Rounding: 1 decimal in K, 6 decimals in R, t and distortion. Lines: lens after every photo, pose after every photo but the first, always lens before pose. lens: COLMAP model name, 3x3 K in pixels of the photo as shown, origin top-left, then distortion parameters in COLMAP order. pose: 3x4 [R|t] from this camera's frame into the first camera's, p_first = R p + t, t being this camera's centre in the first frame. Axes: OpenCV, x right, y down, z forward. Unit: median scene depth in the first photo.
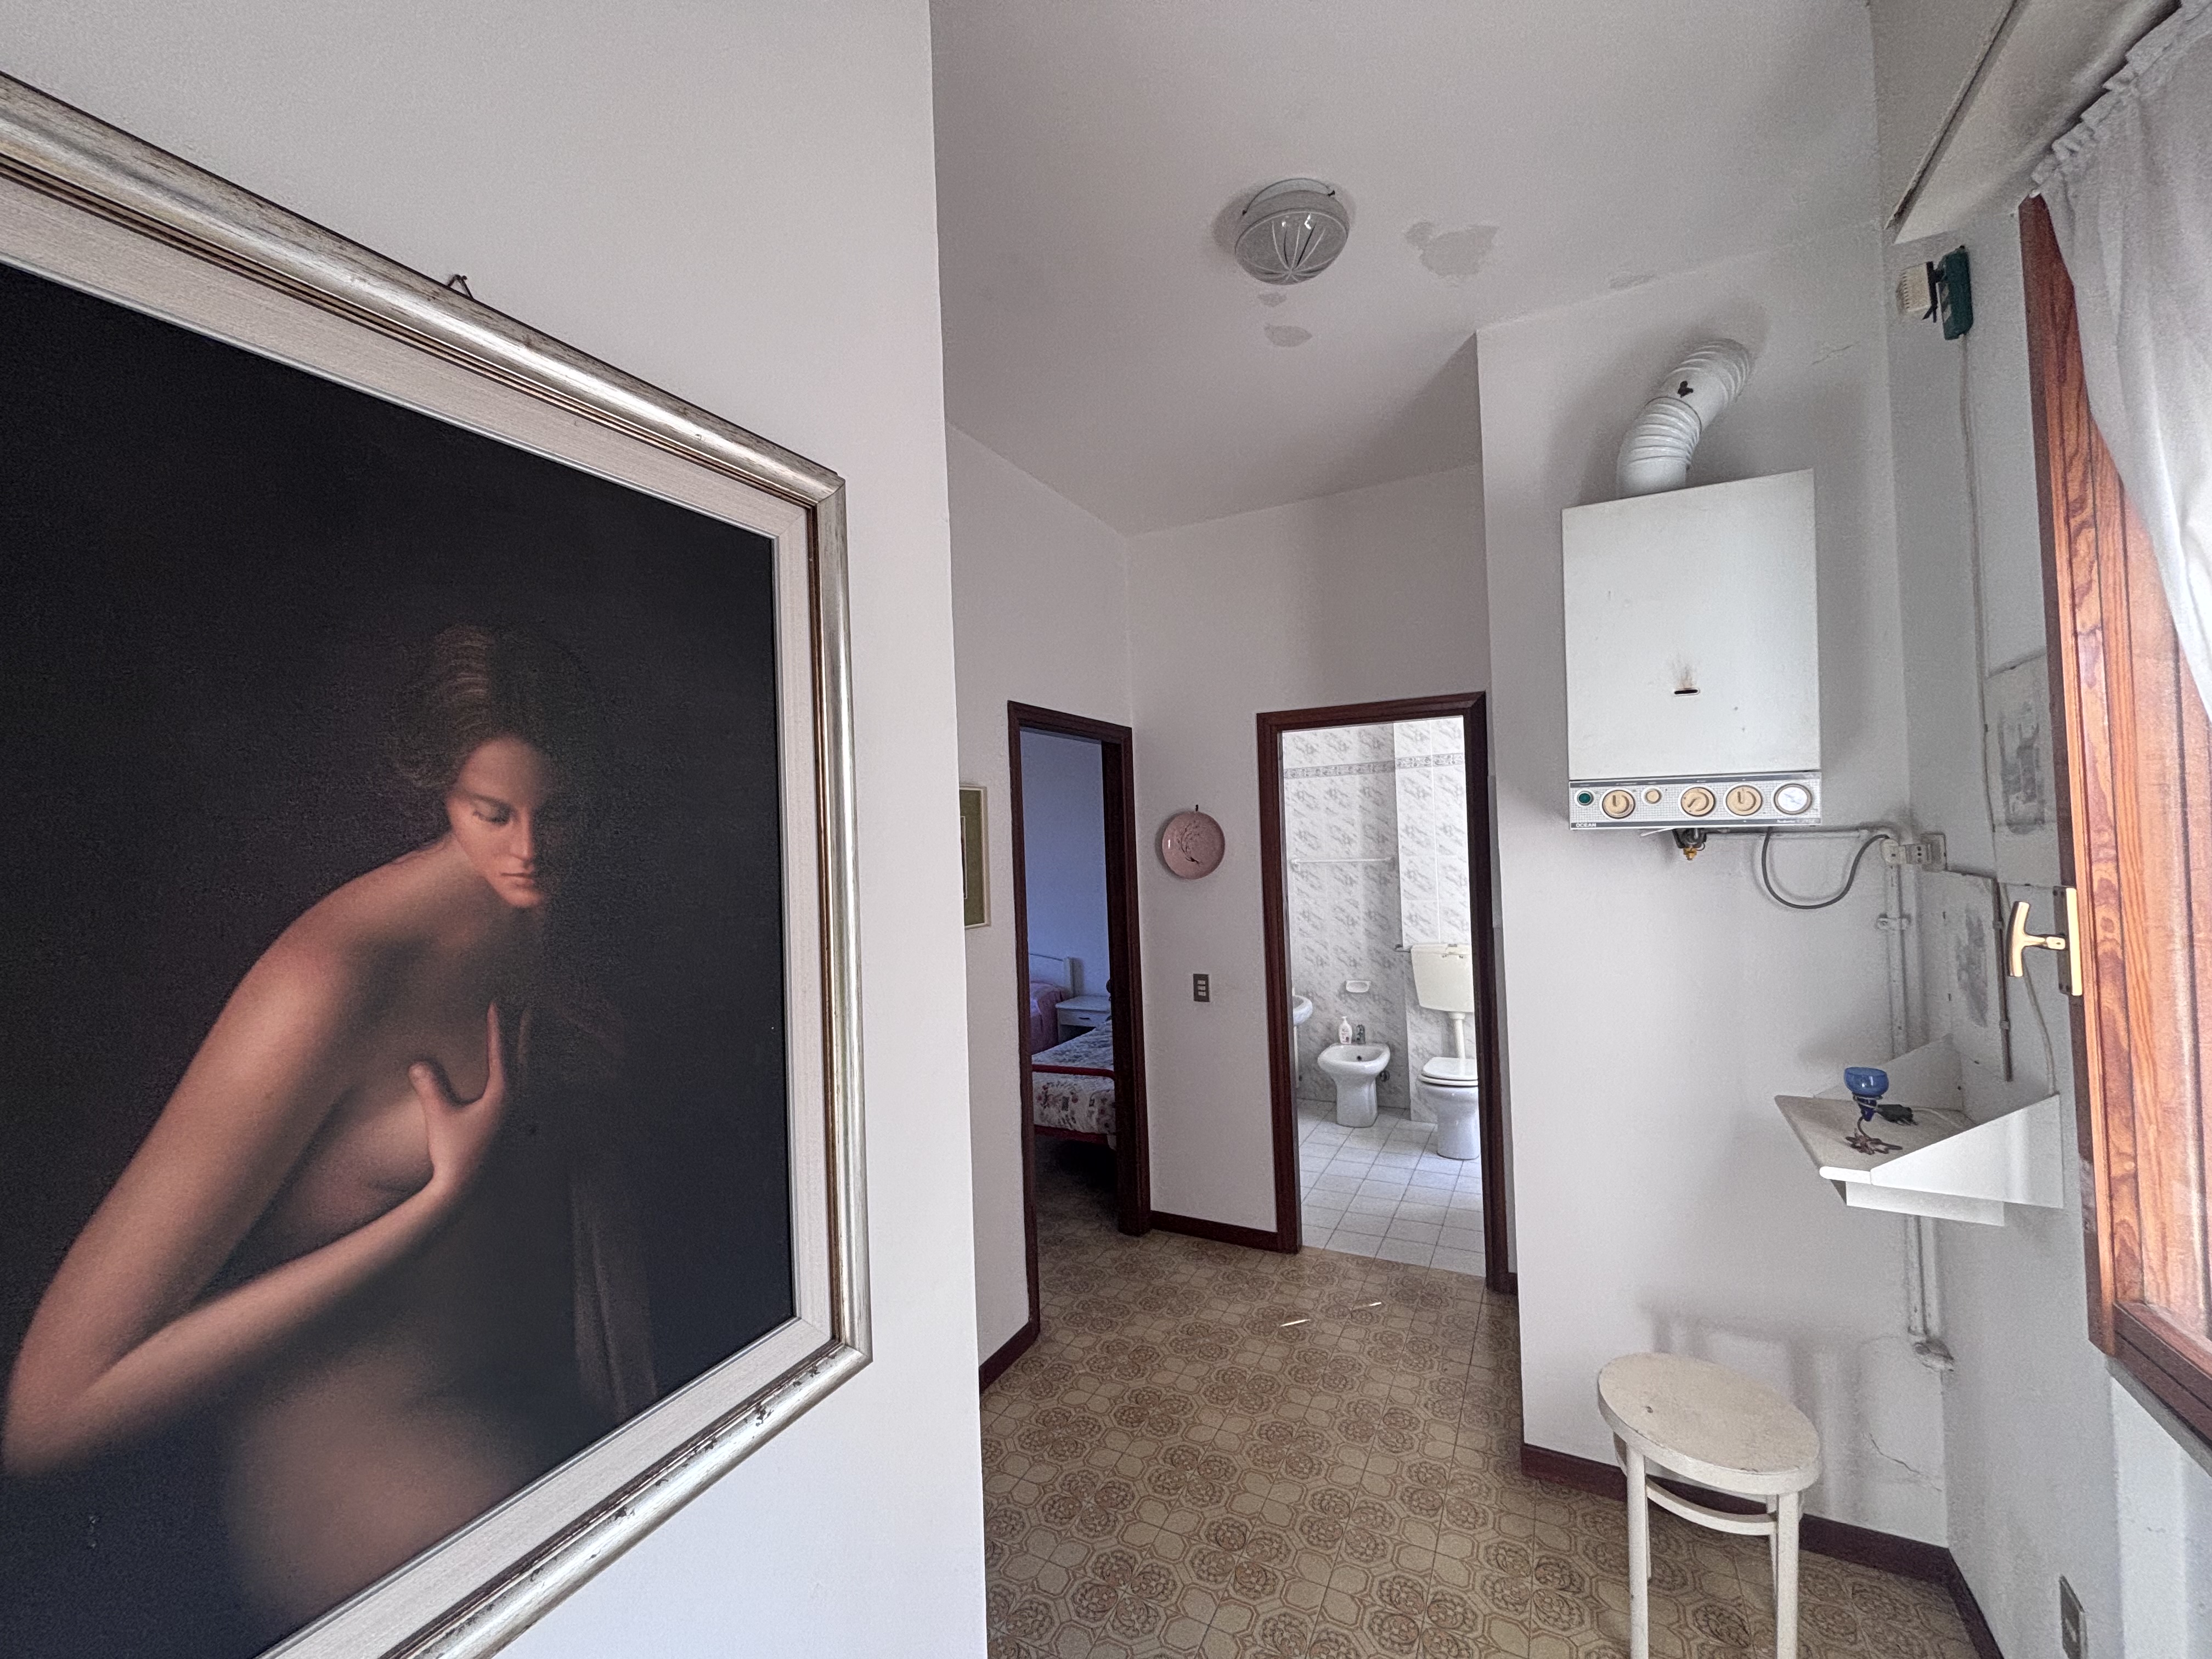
lens RADIAL K [[899.2, 0, 1107.7], [0, 899.2, 817.1], [0, 0, 1]] dist [-0.002169, -0.000244]
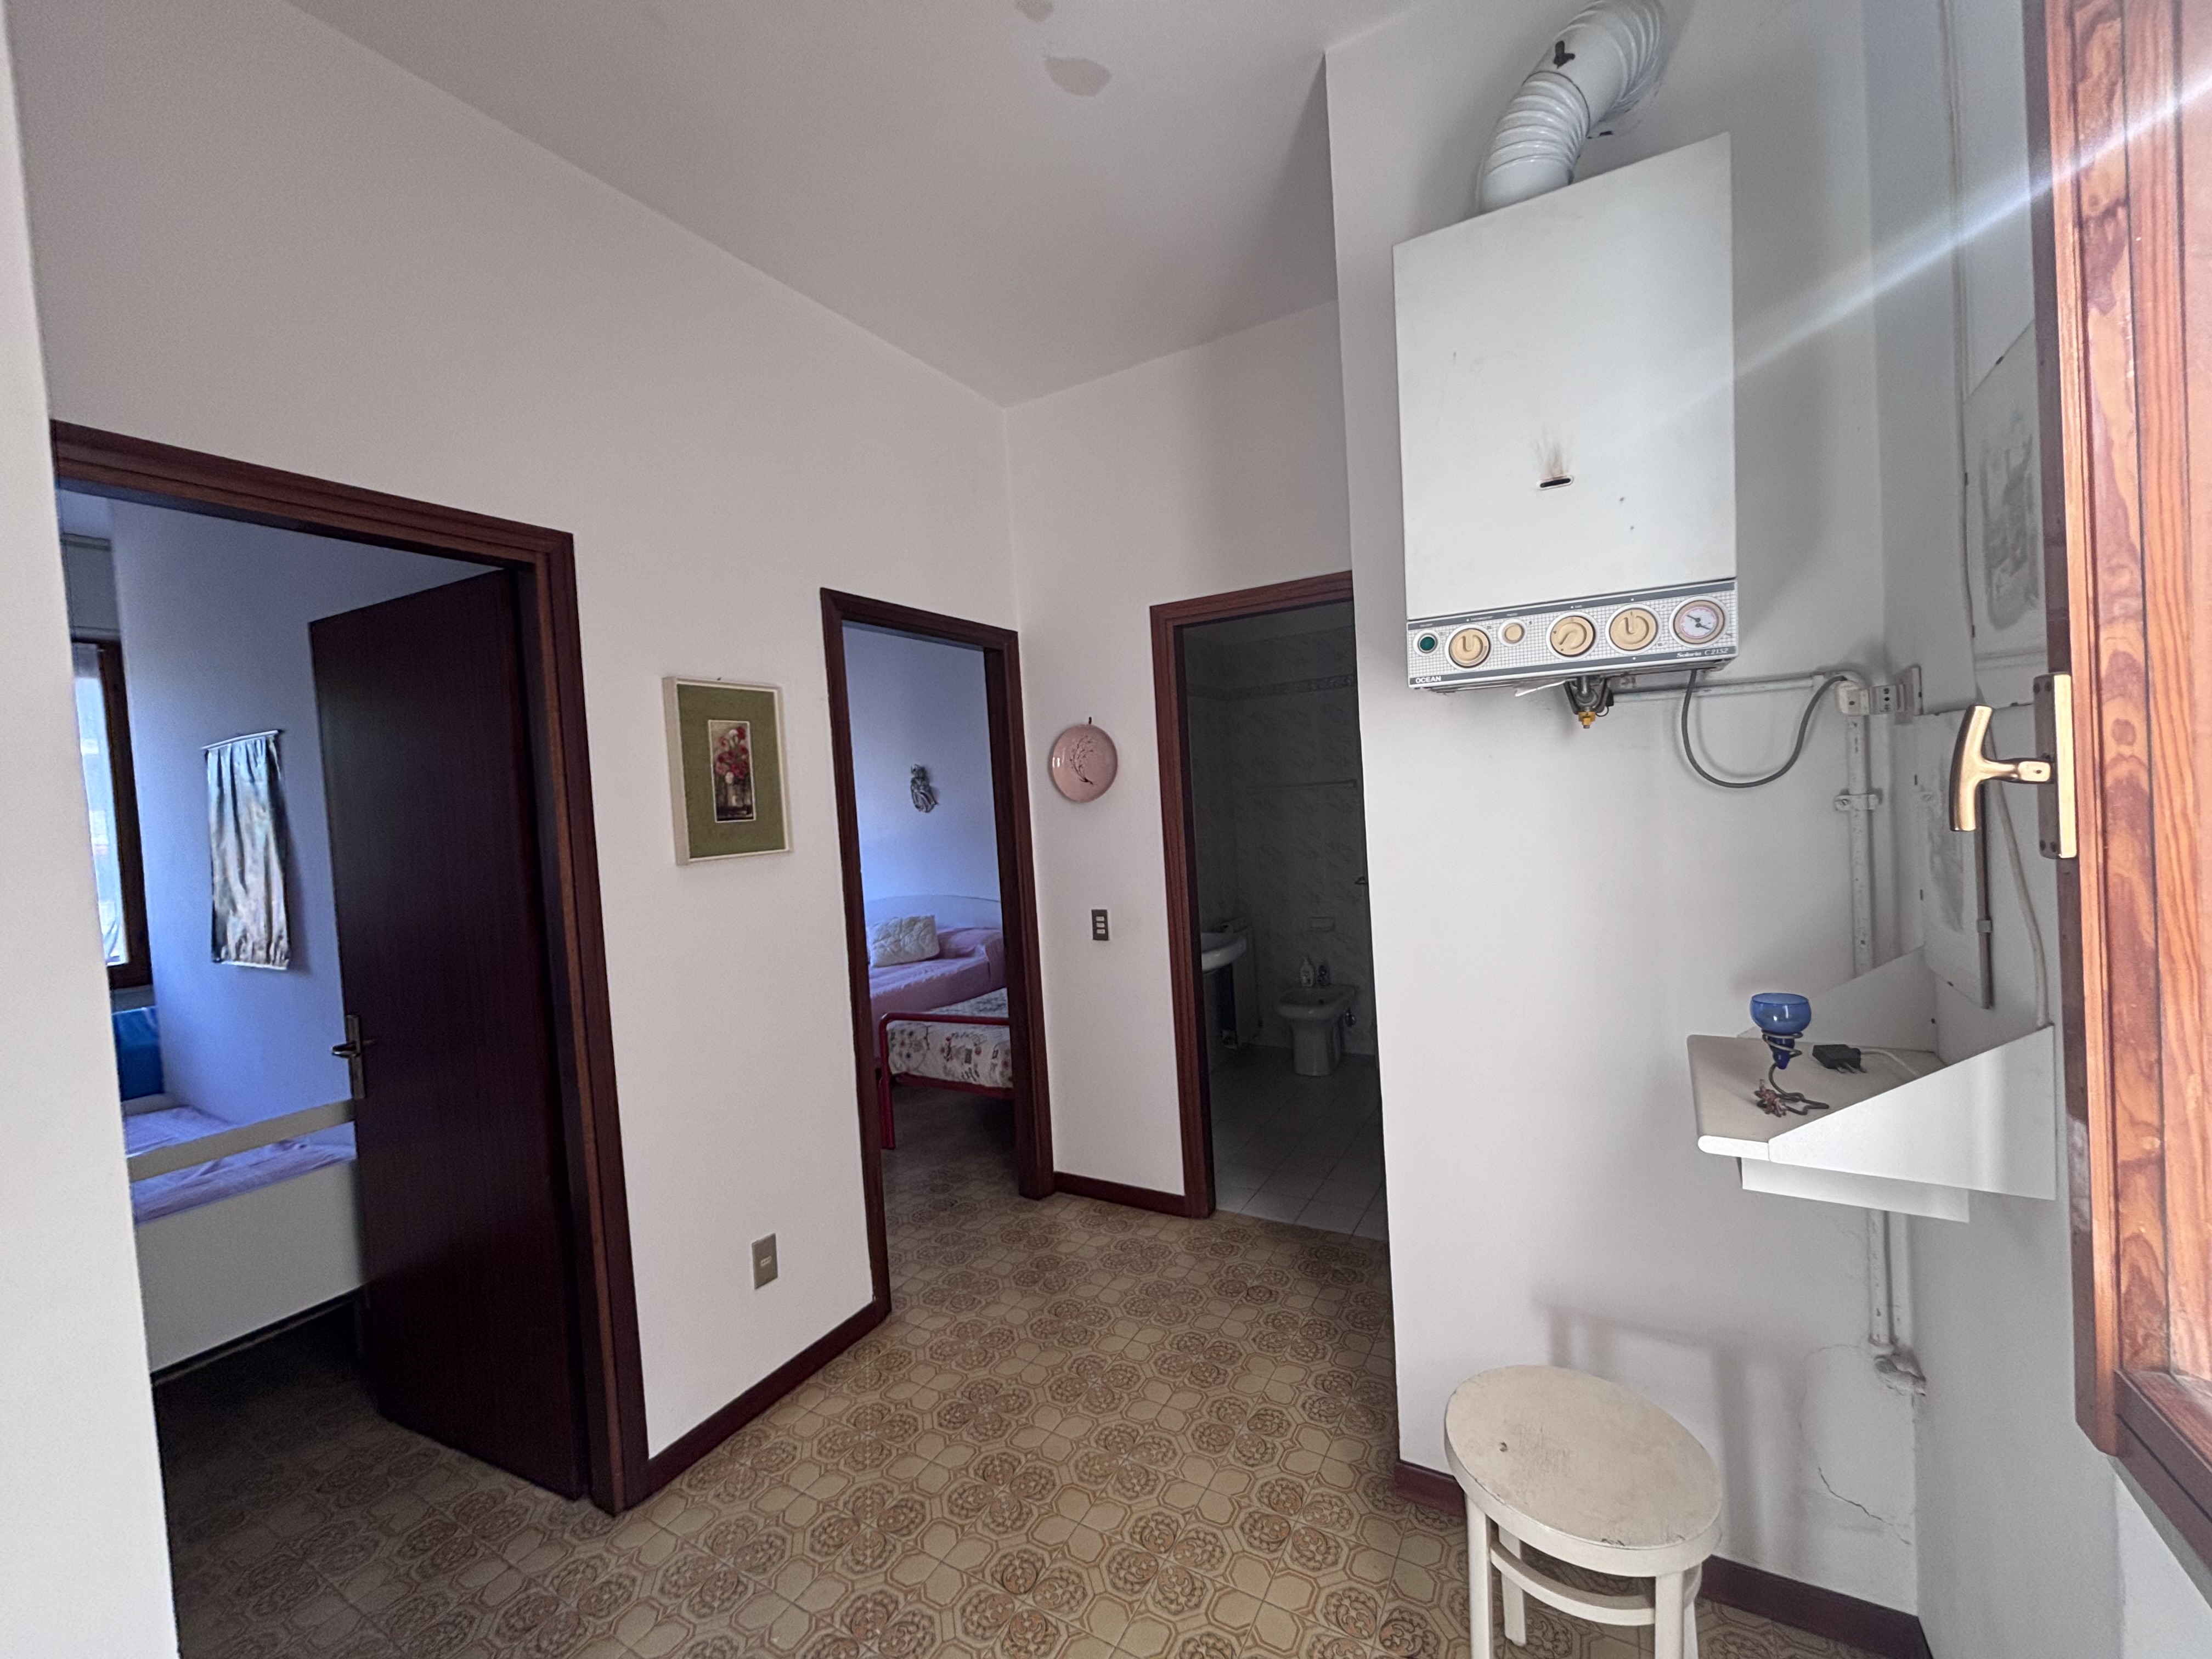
lens RADIAL K [[899.2, 0, 1110.9], [0, 899.2, 817.7], [0, 0, 1]] dist [-0.002169, -0.000244]
pose [[0.998708, -0.025784, -0.043799, 0.189960], [0.028001, 0.998317, 0.050780, 0.049331], [0.042416, -0.051941, 0.997749, 0.153484]]
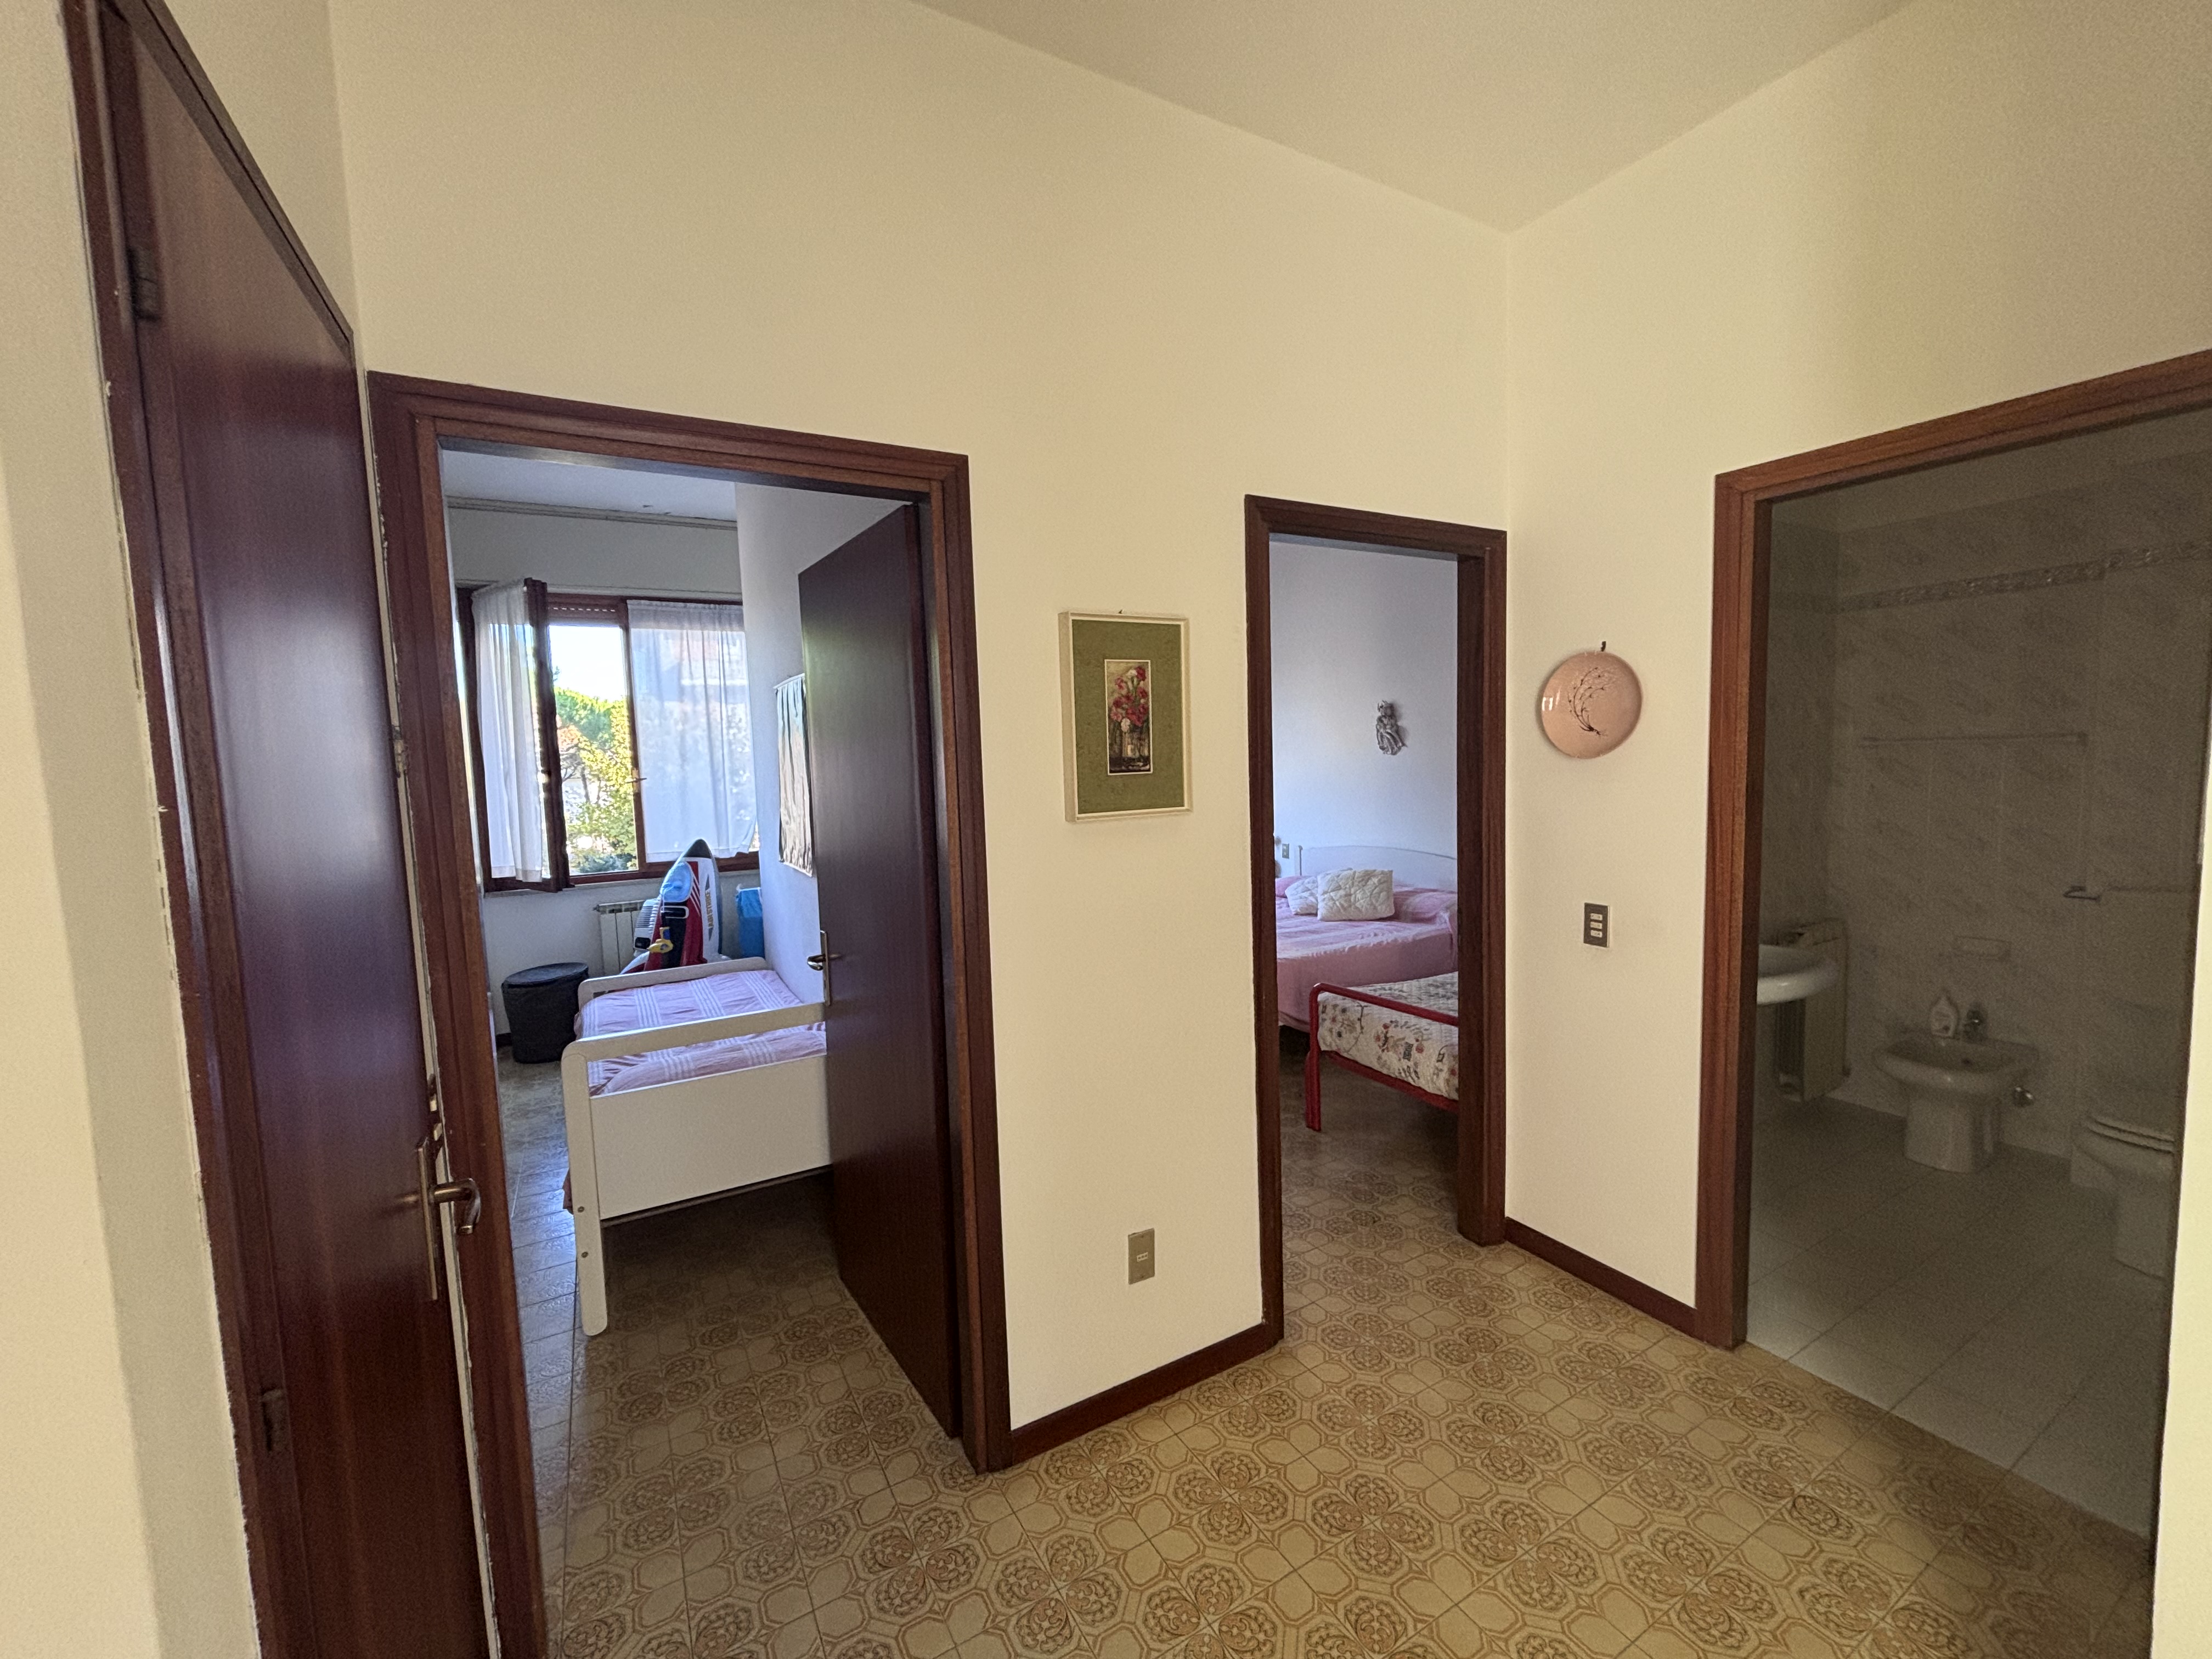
lens RADIAL K [[899.2, 0, 1098.9], [0, 899.2, 826.4], [0, 0, 1]] dist [-0.002169, -0.000244]
pose [[0.835475, 0.053828, -0.546886, 0.189962], [0.017137, 0.992155, 0.123834, 0.038069], [0.549262, -0.112832, 0.827998, 0.321202]]
